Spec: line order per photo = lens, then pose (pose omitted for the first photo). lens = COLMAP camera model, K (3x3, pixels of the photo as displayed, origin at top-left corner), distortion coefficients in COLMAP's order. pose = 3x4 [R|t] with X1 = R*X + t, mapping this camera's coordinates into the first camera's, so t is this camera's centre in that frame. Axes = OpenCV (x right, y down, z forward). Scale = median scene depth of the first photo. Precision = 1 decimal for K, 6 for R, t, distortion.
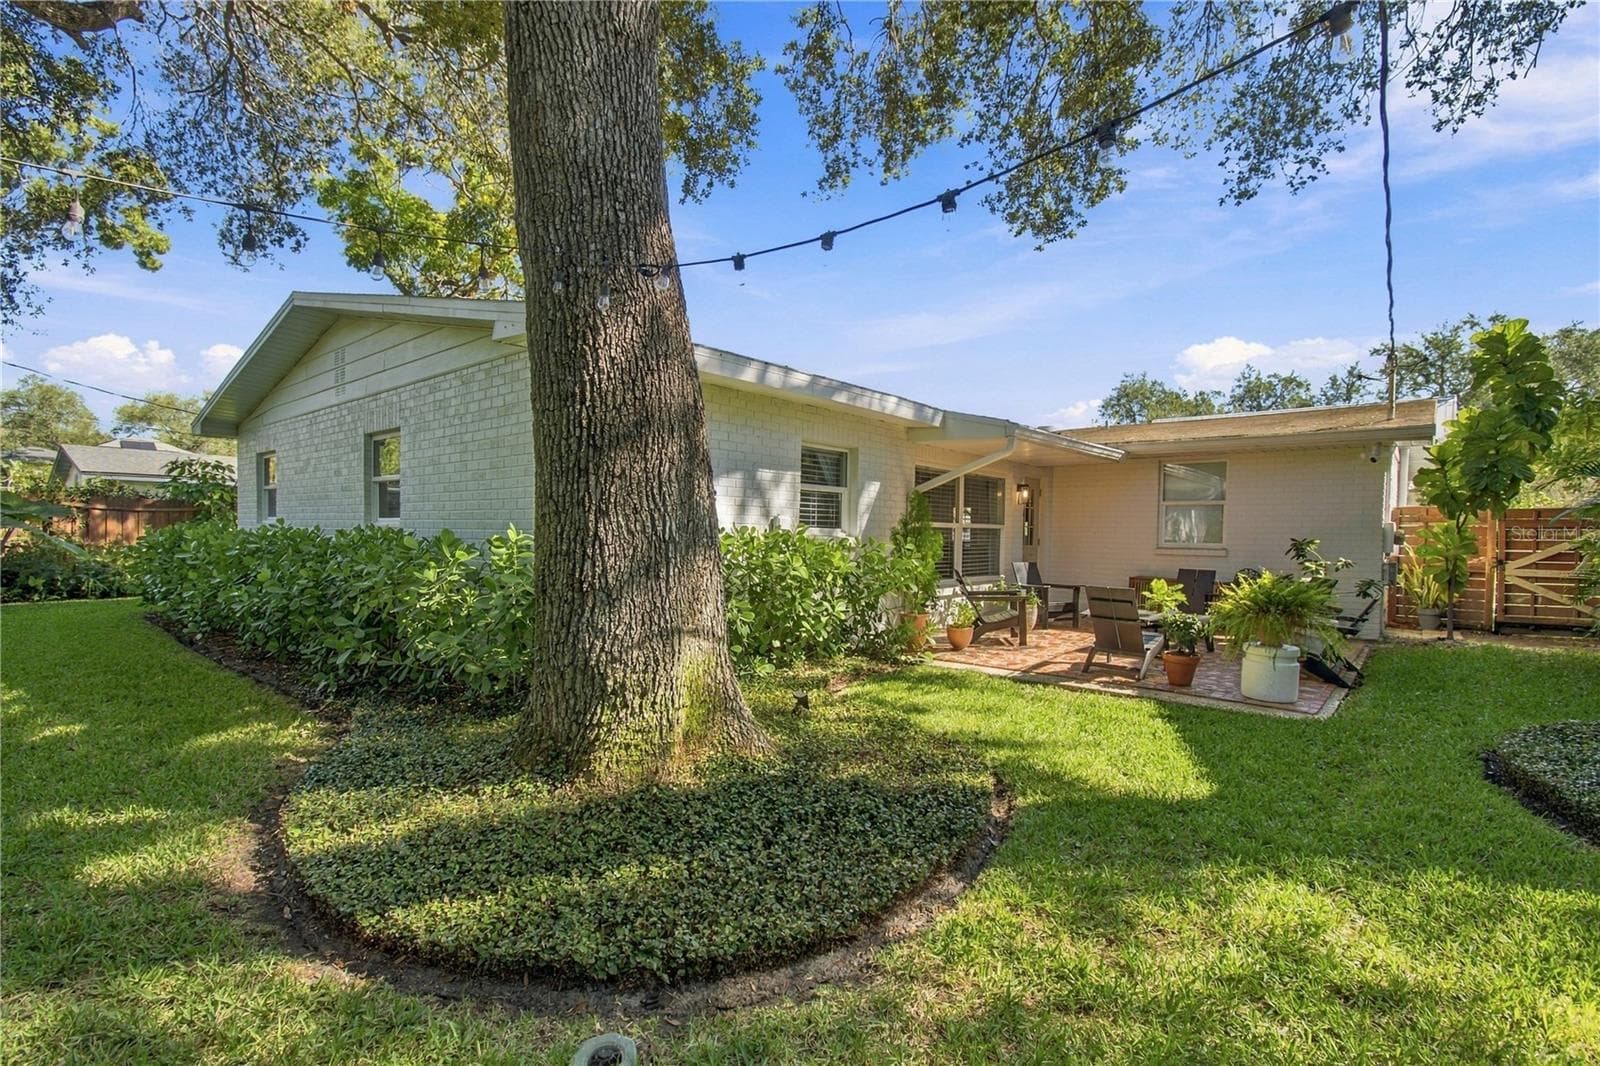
lens RADIAL K [[712.9, 0, 800.0], [0, 712.9, 533.0], [0, 0, 1]] dist [0.013294, 0.000117]
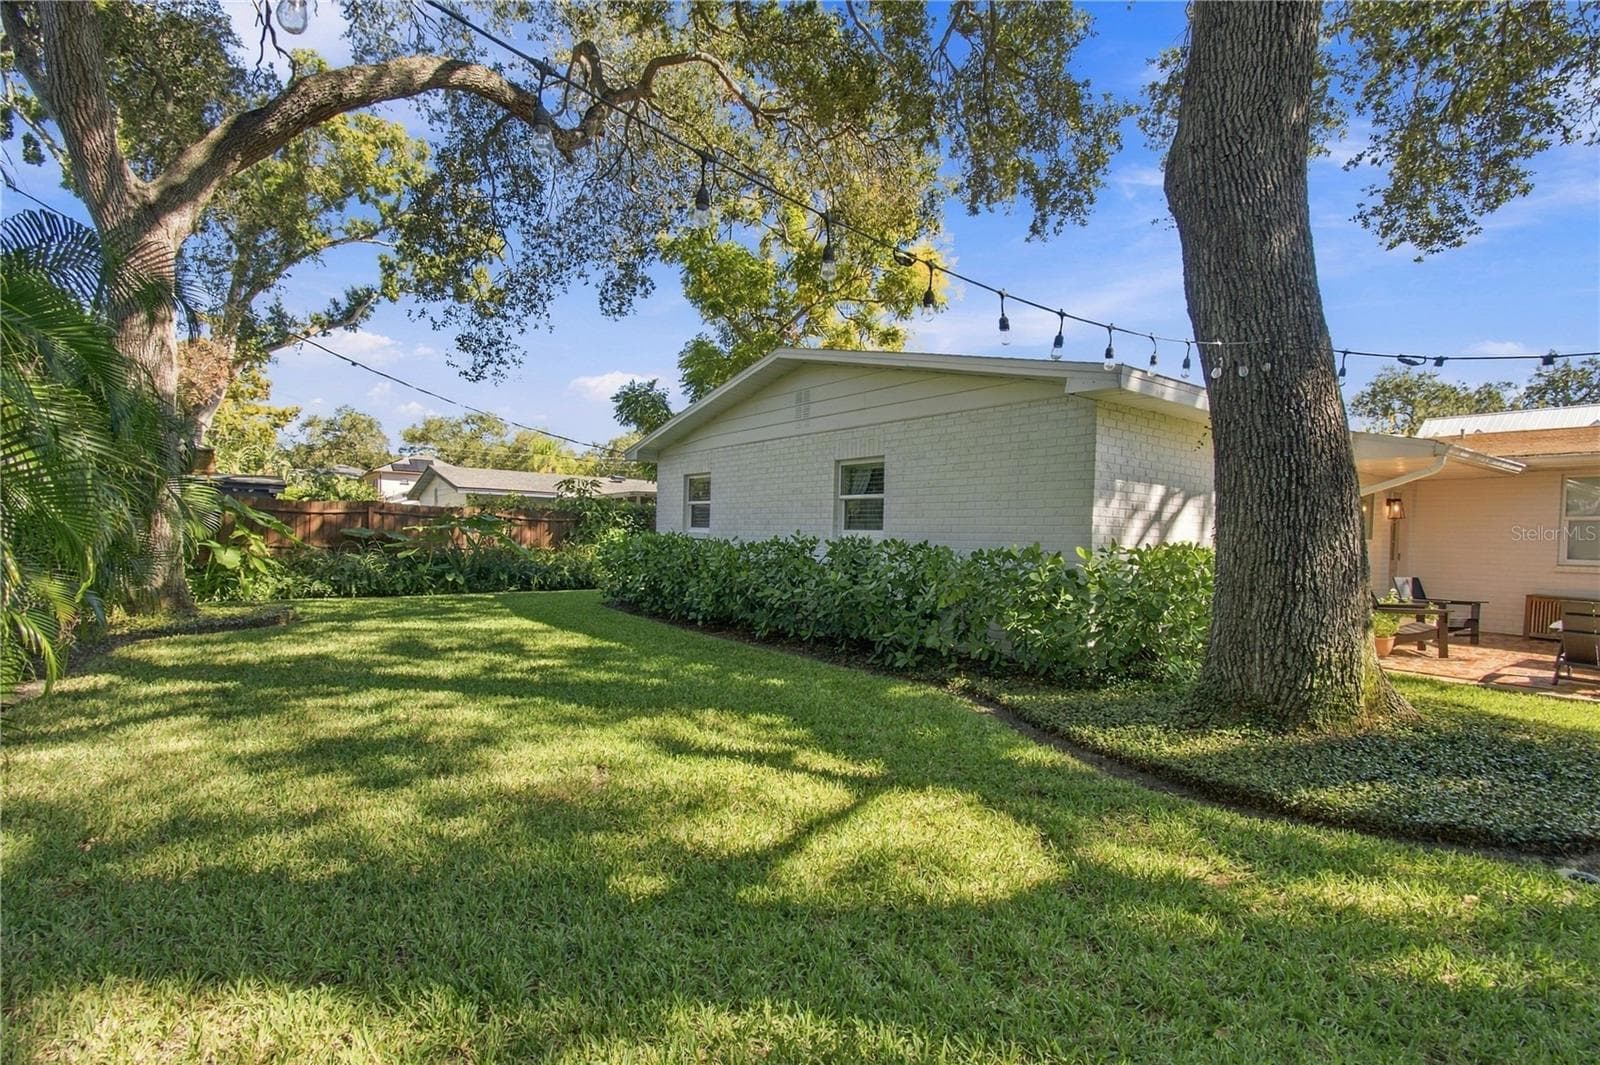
lens RADIAL K [[728.1, 0, 801.0], [0, 728.1, 543.4], [0, 0, 1]] dist [0.019006, -0.000251]
pose [[0.979462, 0.010149, -0.201373, -0.296001], [-0.009671, 0.999948, 0.003358, -0.001319], [0.201396, -0.001341, 0.979509, -0.175428]]
